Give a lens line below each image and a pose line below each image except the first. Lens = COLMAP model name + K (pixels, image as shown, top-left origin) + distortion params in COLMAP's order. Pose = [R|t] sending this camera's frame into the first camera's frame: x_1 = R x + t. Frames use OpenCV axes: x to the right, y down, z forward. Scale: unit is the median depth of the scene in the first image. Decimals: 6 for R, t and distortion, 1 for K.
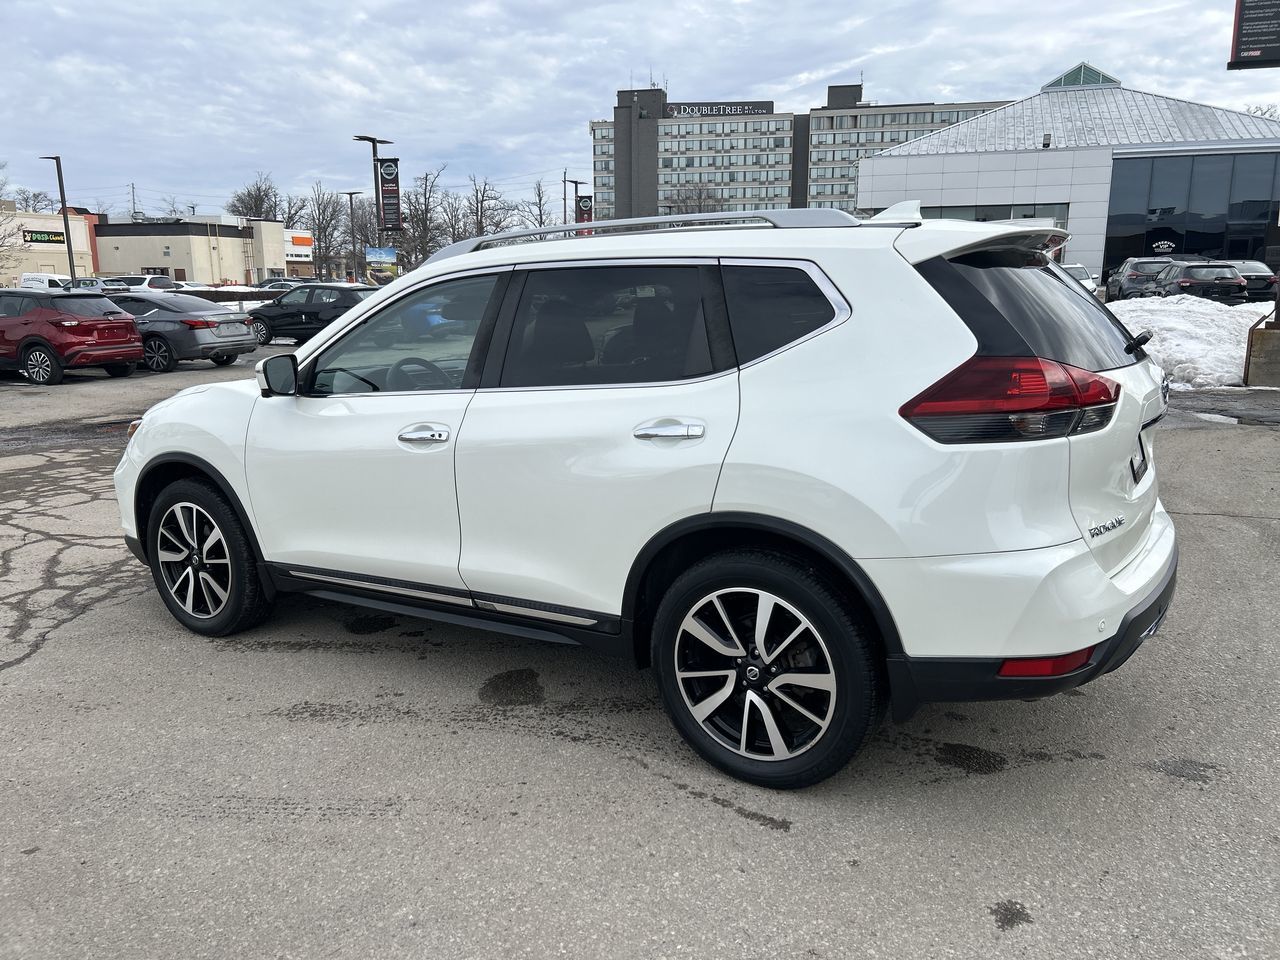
lens RADIAL K [[966.8, 0, 634.5], [0, 966.8, 488.5], [0, 0, 1]] dist [0.044084, -0.043817]
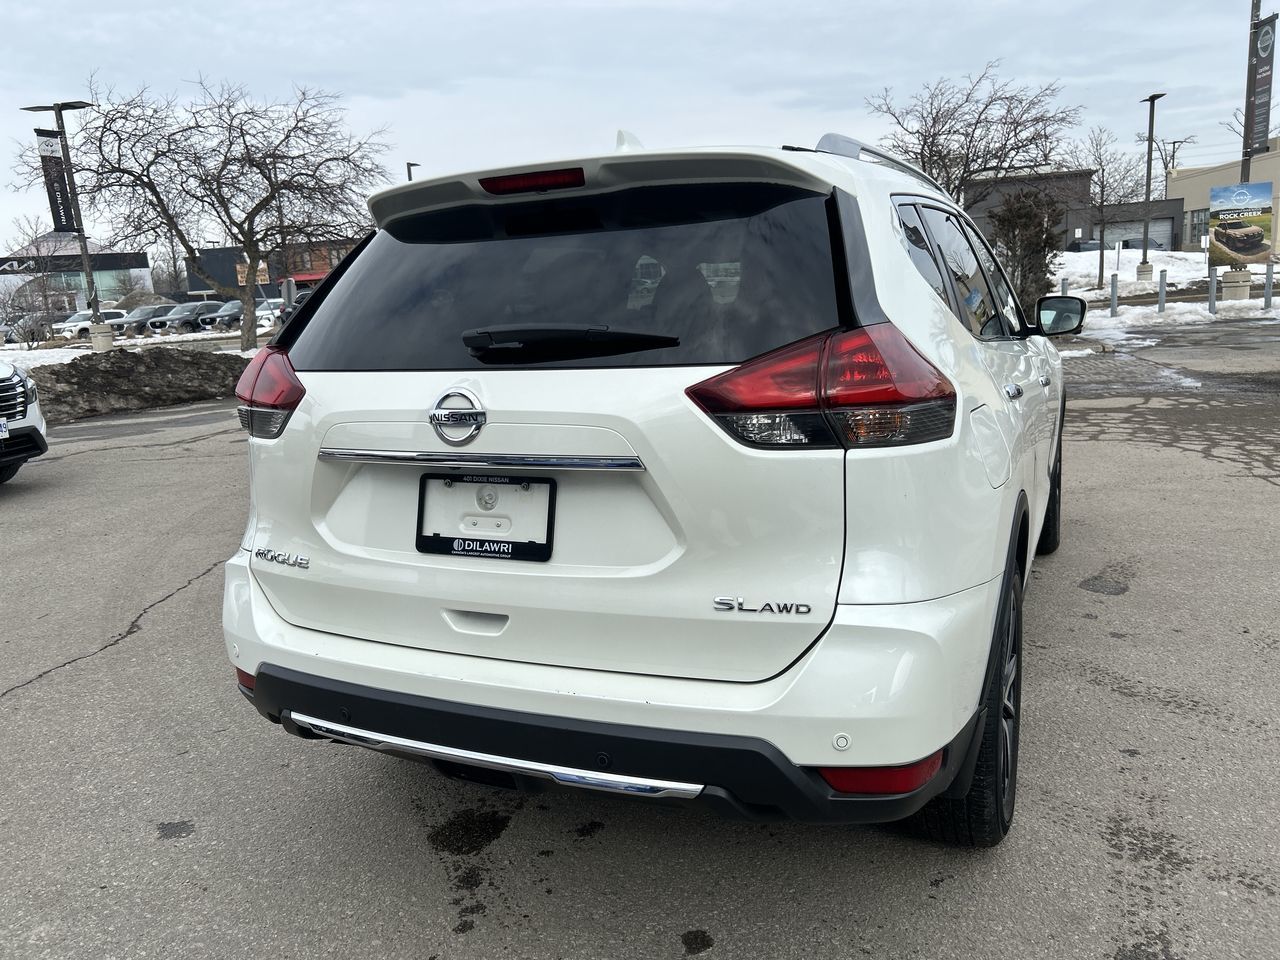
lens RADIAL K [[966.8, 0, 636.7], [0, 966.8, 484.3], [0, 0, 1]] dist [0.044084, -0.043817]
pose [[0.128703, 0.202062, -0.970879, 0.250732], [-0.144805, 0.972357, 0.183174, -0.041251], [0.981054, 0.117014, 0.154405, 0.221181]]
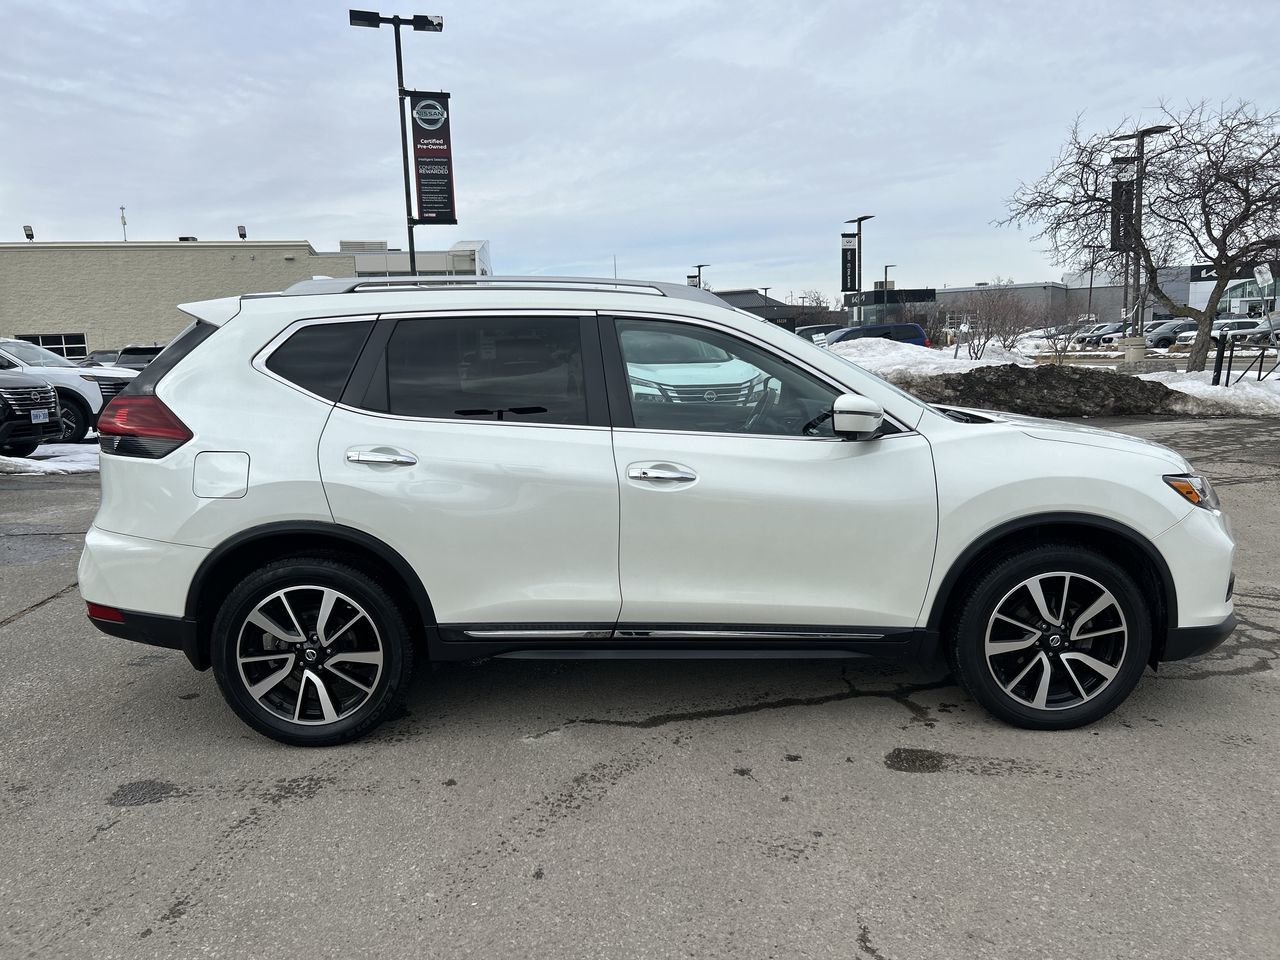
lens RADIAL K [[966.8, 0, 652.2], [0, 966.8, 489.0], [0, 0, 1]] dist [0.044084, -0.043817]
pose [[-0.832194, 0.115379, -0.542348, 0.155460], [-0.078215, 0.943905, 0.320822, -0.113983], [0.548941, 0.309406, -0.776487, 0.556211]]
